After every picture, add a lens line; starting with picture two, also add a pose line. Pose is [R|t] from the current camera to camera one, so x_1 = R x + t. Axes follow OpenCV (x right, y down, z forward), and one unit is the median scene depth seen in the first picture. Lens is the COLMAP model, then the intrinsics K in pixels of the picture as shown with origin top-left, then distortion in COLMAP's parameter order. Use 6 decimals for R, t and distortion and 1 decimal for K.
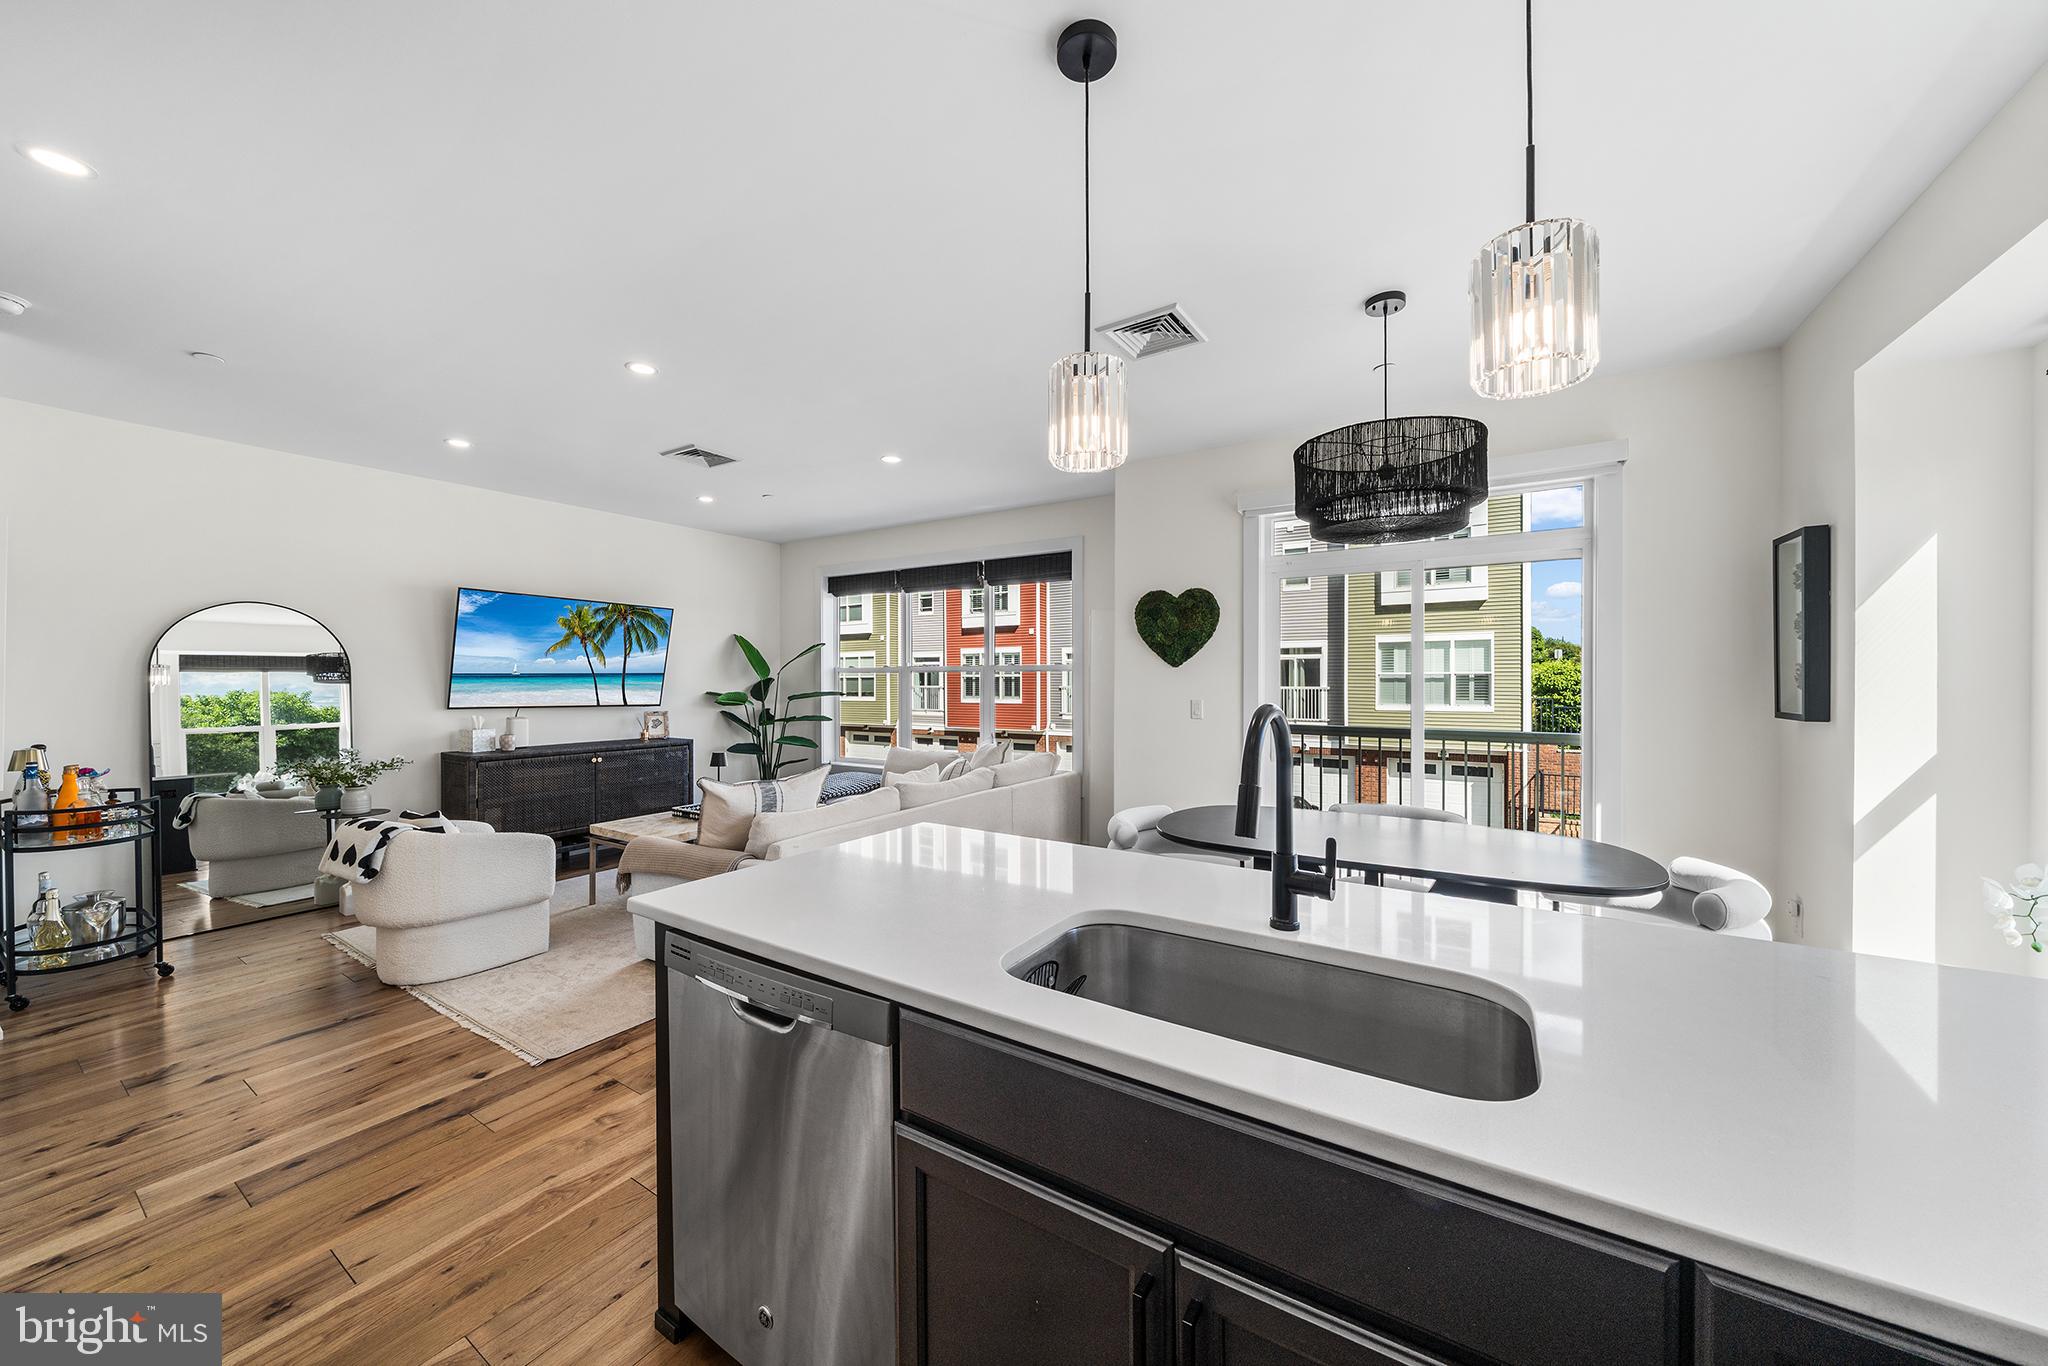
lens RADIAL K [[732.0, 0, 1035.3], [0, 732.0, 679.9], [0, 0, 1]] dist [-0.001764, 0.000407]
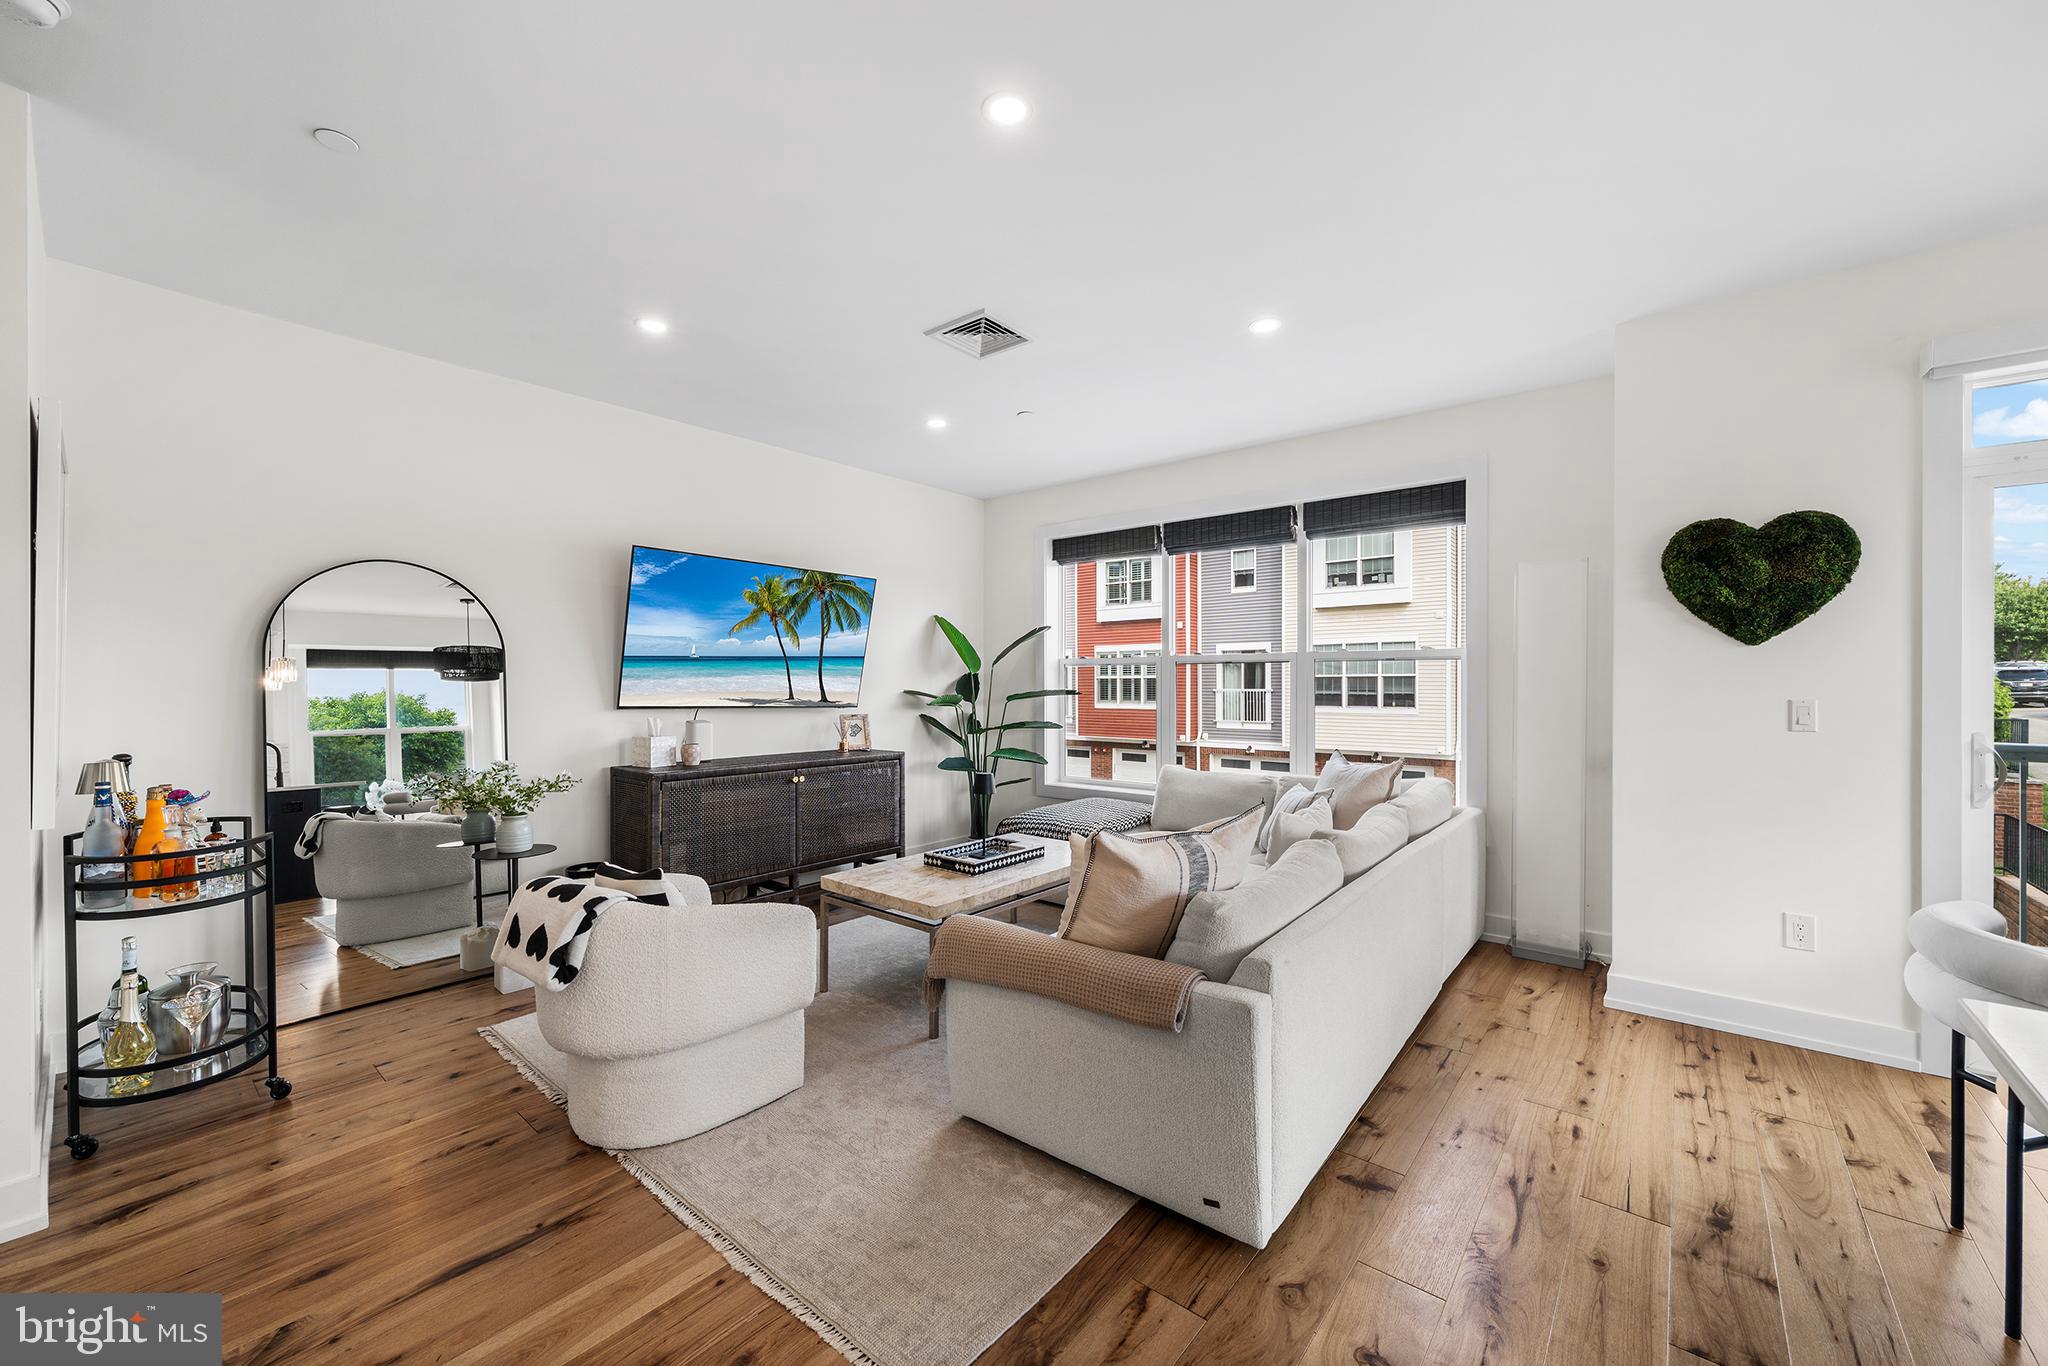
lens RADIAL K [[776.6, 0, 1009.4], [0, 776.6, 686.1], [0, 0, 1]] dist [-0.002411, 0.000719]
pose [[0.991472, 0.001340, -0.130312, -0.301799], [-0.001195, 0.999999, 0.001197, 0.015011], [0.130313, -0.001031, 0.991472, 0.265443]]
